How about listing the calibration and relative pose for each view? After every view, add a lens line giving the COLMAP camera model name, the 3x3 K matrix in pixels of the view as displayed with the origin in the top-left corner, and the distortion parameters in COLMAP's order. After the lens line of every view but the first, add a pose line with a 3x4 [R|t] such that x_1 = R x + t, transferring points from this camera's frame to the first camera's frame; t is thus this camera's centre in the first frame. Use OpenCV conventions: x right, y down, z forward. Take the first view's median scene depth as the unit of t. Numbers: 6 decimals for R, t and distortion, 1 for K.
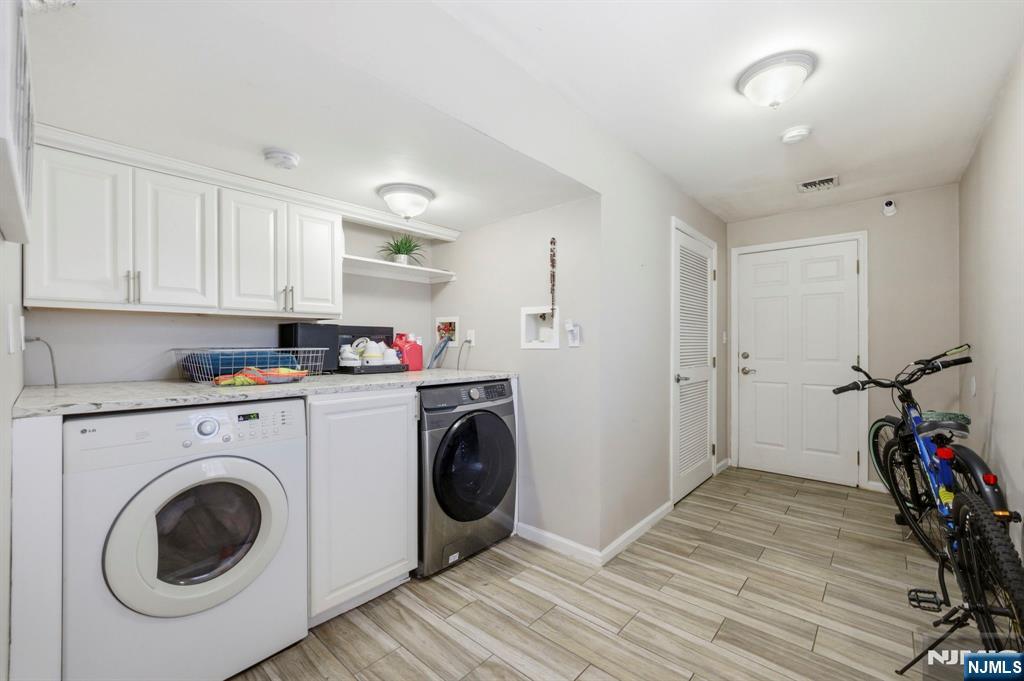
lens RADIAL K [[397.7, 0, 514.3], [0, 397.7, 343.0], [0, 0, 1]] dist [-0.002442, -0.000025]
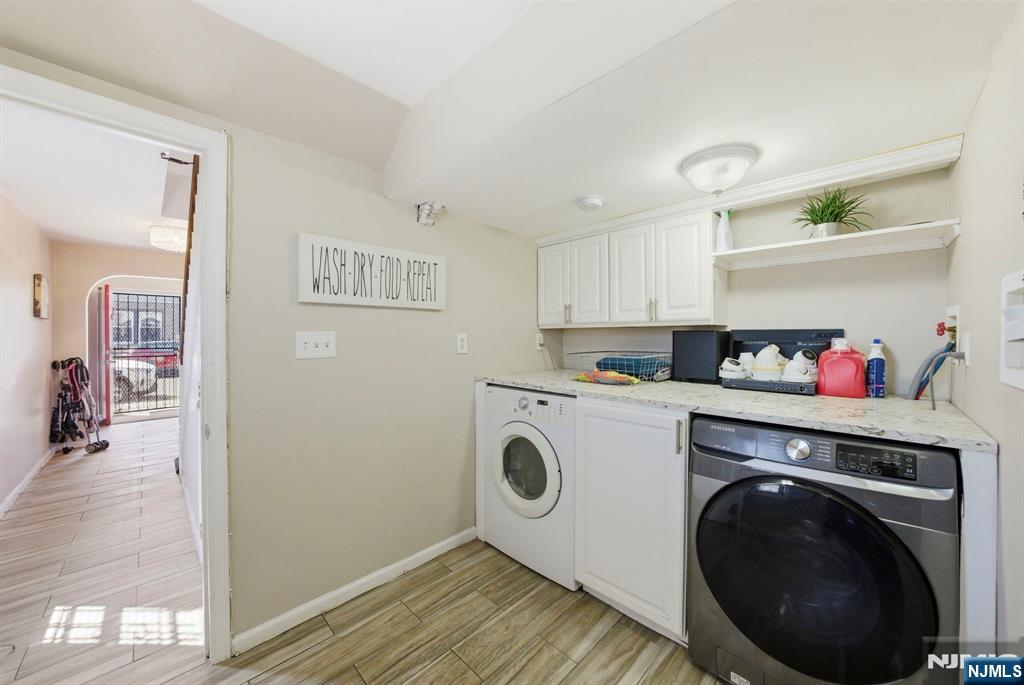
lens RADIAL K [[368.2, 0, 520.1], [0, 368.2, 341.5], [0, 0, 1]] dist [-0.001938, -0.000099]
pose [[0.000792, 0.014619, -0.999893, 0.510554], [-0.002115, 0.999891, 0.014617, -0.042045], [0.999997, 0.002103, 0.000823, 0.706253]]
